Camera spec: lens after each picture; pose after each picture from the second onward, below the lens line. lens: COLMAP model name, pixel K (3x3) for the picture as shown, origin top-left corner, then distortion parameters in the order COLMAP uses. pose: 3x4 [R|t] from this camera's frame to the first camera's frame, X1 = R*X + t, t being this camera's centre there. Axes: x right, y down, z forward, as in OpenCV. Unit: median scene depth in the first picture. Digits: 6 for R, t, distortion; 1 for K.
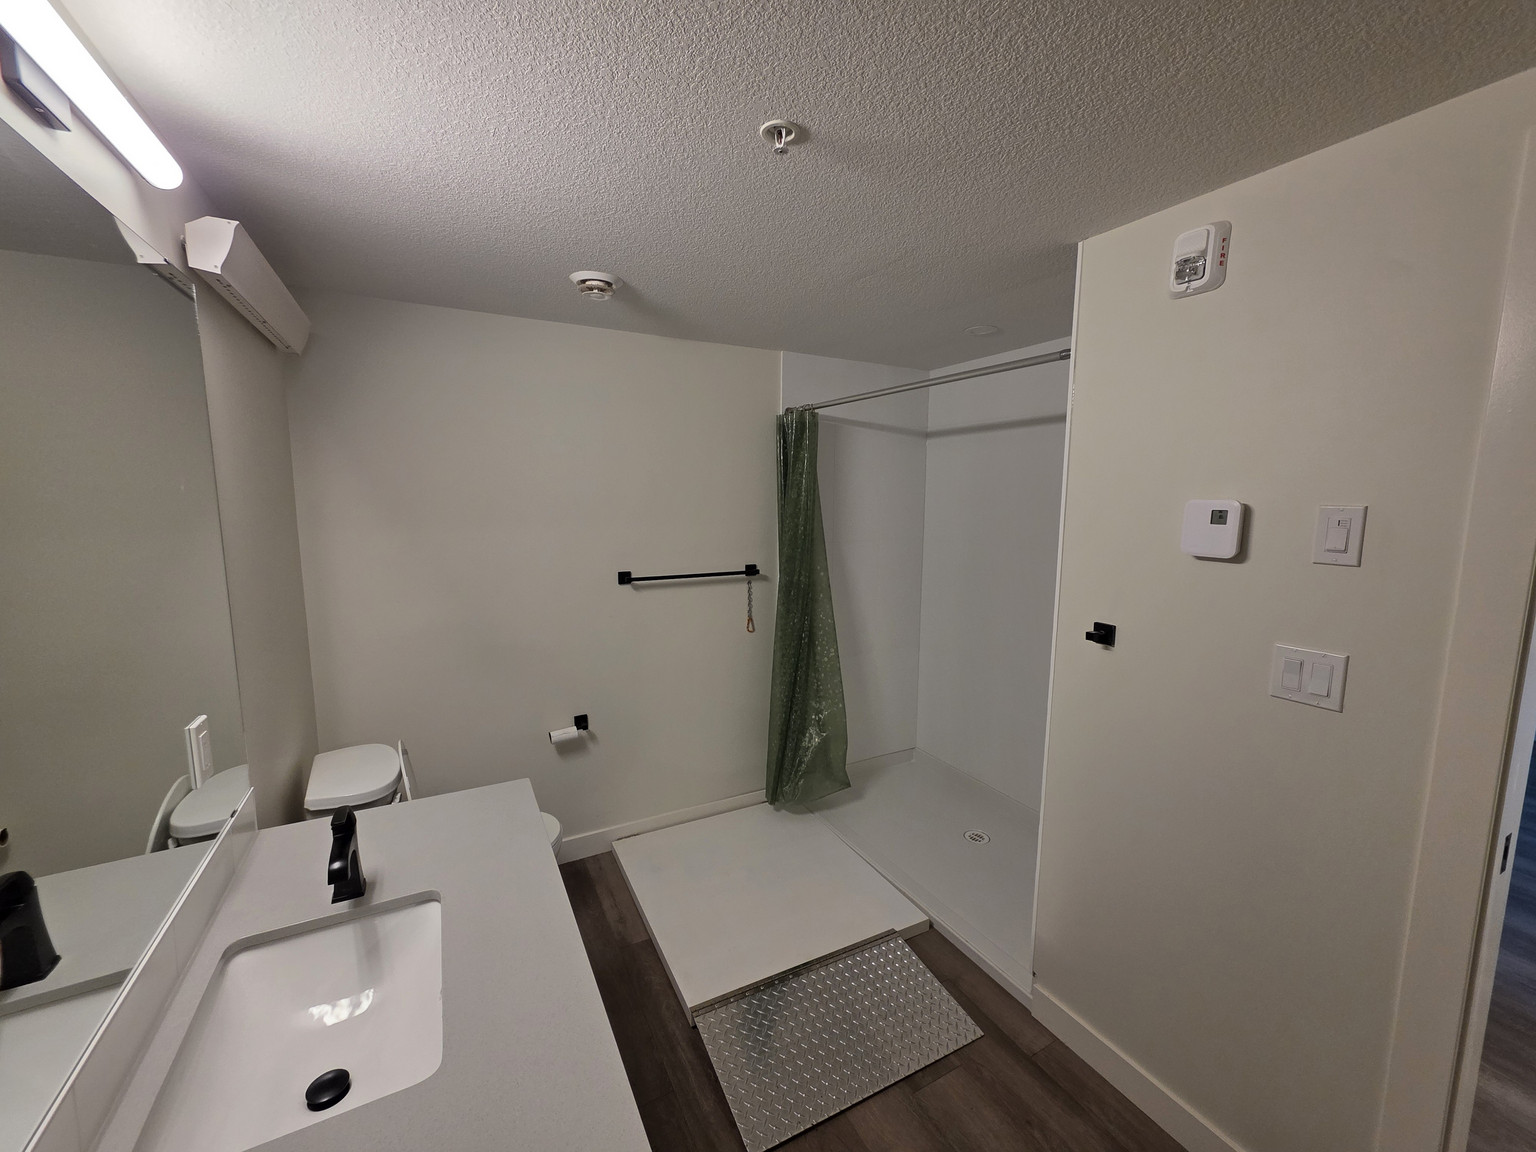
lens RADIAL K [[610.9, 0, 770.8], [0, 610.9, 572.7], [0, 0, 1]] dist [0.002200, 0.000078]
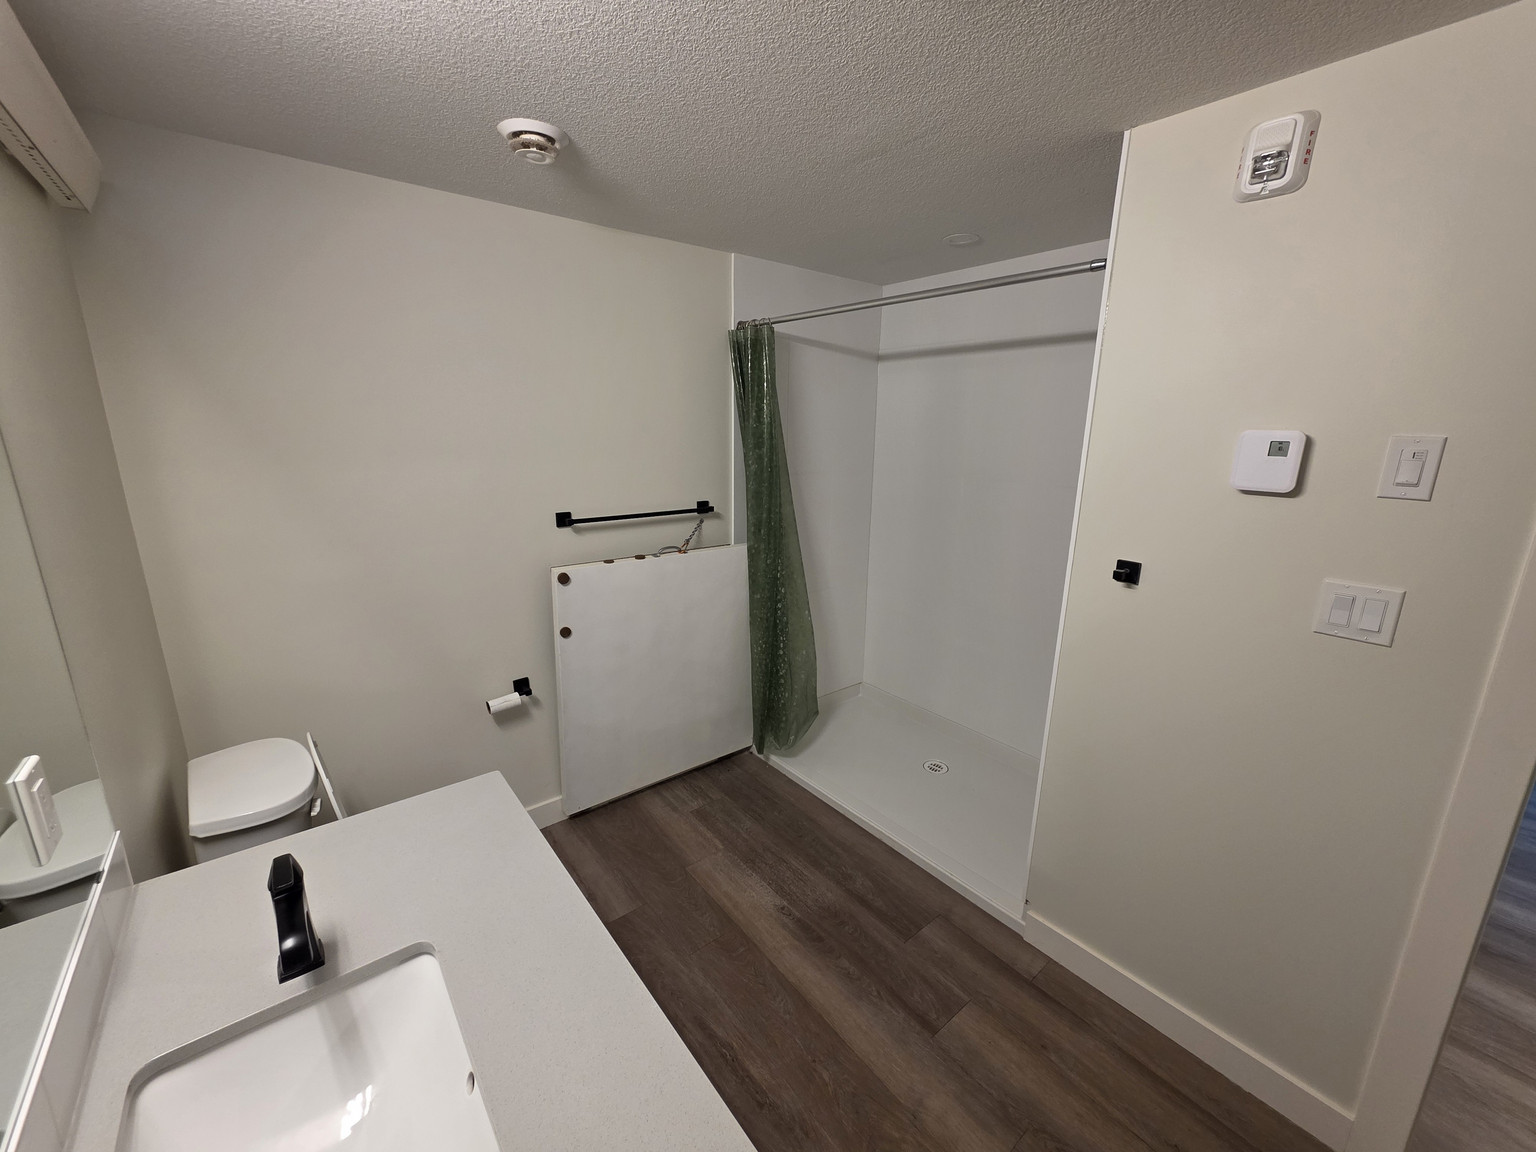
lens RADIAL K [[610.9, 0, 770.8], [0, 610.9, 572.7], [0, 0, 1]] dist [0.002200, 0.000078]
pose [[0.983306, -0.037805, 0.177987, -0.174707], [0.017308, 0.993176, 0.115335, -0.018852], [-0.181133, -0.110329, 0.977250, 0.158712]]
